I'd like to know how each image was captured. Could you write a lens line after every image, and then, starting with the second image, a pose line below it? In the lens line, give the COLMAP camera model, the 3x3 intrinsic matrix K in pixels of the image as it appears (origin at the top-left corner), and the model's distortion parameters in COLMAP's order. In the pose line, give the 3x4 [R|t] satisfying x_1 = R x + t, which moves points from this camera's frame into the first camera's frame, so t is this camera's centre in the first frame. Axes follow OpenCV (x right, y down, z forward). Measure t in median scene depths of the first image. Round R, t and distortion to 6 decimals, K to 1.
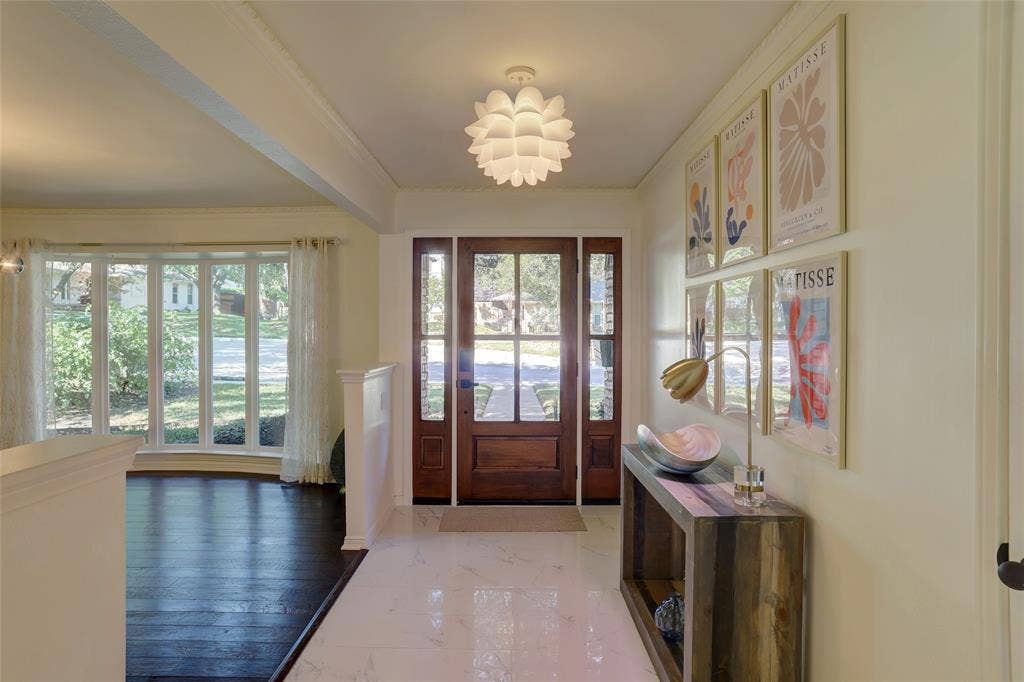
lens RADIAL K [[589.3, 0, 512.0], [0, 589.3, 338.7], [0, 0, 1]] dist [-0.022586, 0.004474]
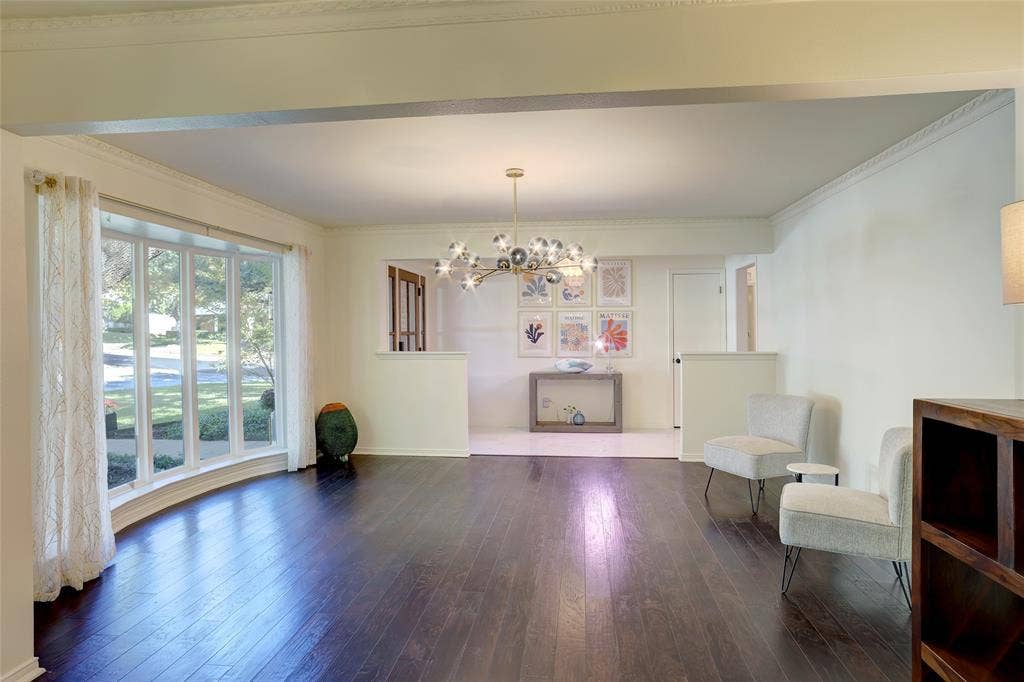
lens RADIAL K [[589.3, 0, 517.3], [0, 589.3, 333.2], [0, 0, 1]] dist [-0.022586, 0.004474]
pose [[0.096635, -0.005214, 0.995306, -1.349172], [0.021237, 0.999769, 0.003176, -0.000622], [-0.995093, 0.020830, 0.096724, 0.470270]]
